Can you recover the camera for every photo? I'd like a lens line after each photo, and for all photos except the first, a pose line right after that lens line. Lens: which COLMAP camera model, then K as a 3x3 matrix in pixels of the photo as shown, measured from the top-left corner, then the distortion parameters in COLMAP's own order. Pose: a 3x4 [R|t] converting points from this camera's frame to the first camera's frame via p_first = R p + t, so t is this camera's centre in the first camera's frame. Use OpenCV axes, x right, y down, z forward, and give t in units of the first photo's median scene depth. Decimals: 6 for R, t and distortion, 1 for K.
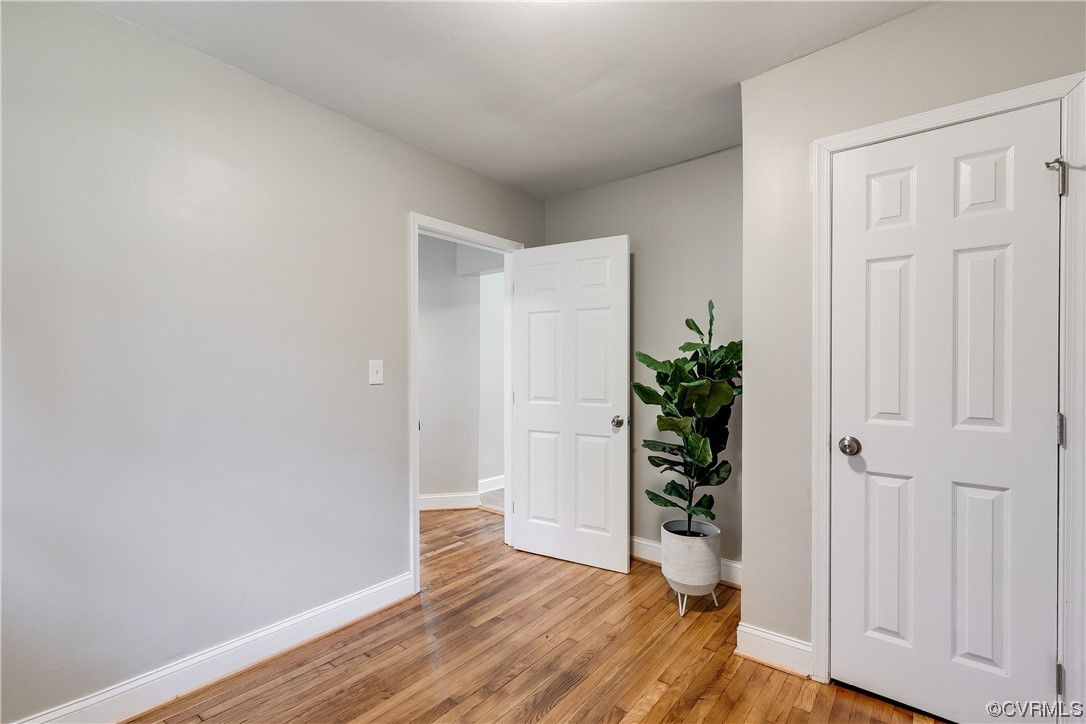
lens RADIAL K [[493.1, 0, 543.0], [0, 493.1, 362.0], [0, 0, 1]] dist [-0.003327, -0.000439]
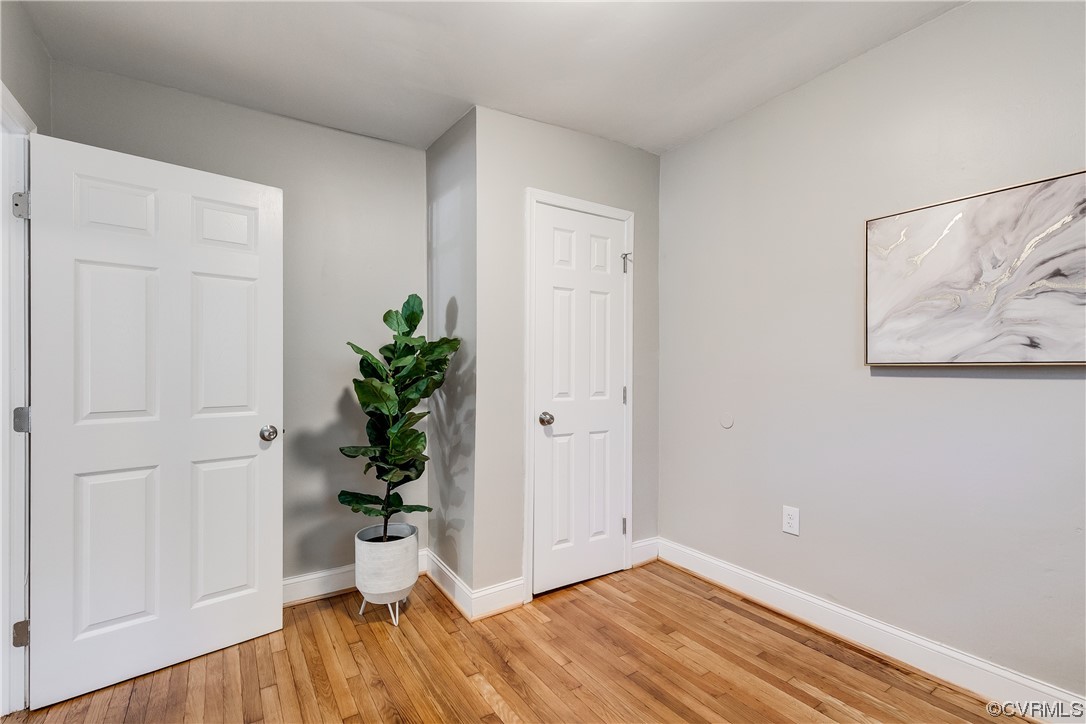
lens RADIAL K [[495.0, 0, 540.4], [0, 495.0, 366.3], [0, 0, 1]] dist [0.001884, 0.000007]
pose [[0.297324, 0.006721, 0.954753, -0.624281], [-0.005176, 0.999972, -0.005428, 0.027354], [-0.954763, -0.003328, 0.297351, 0.526291]]
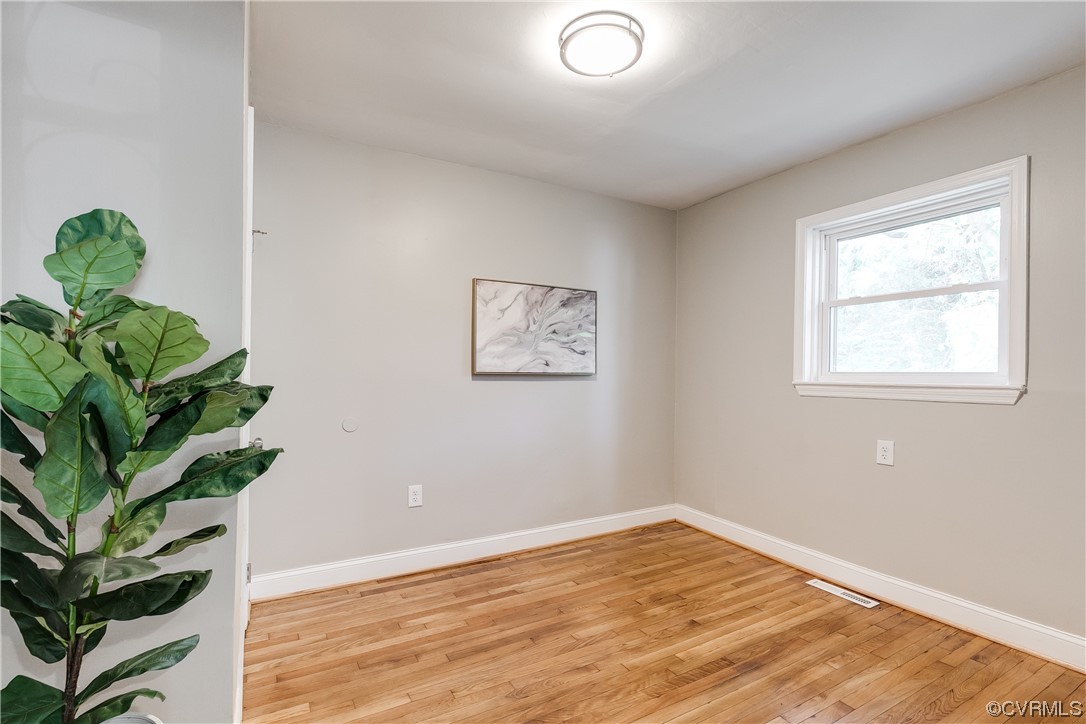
lens RADIAL K [[495.0, 0, 540.4], [0, 495.0, 366.3], [0, 0, 1]] dist [0.001884, 0.000007]
pose [[-0.926205, 0.000553, 0.377020, -0.247823], [-0.006703, 0.999817, -0.017935, 0.020424], [-0.376960, -0.019138, -0.926032, 1.488777]]
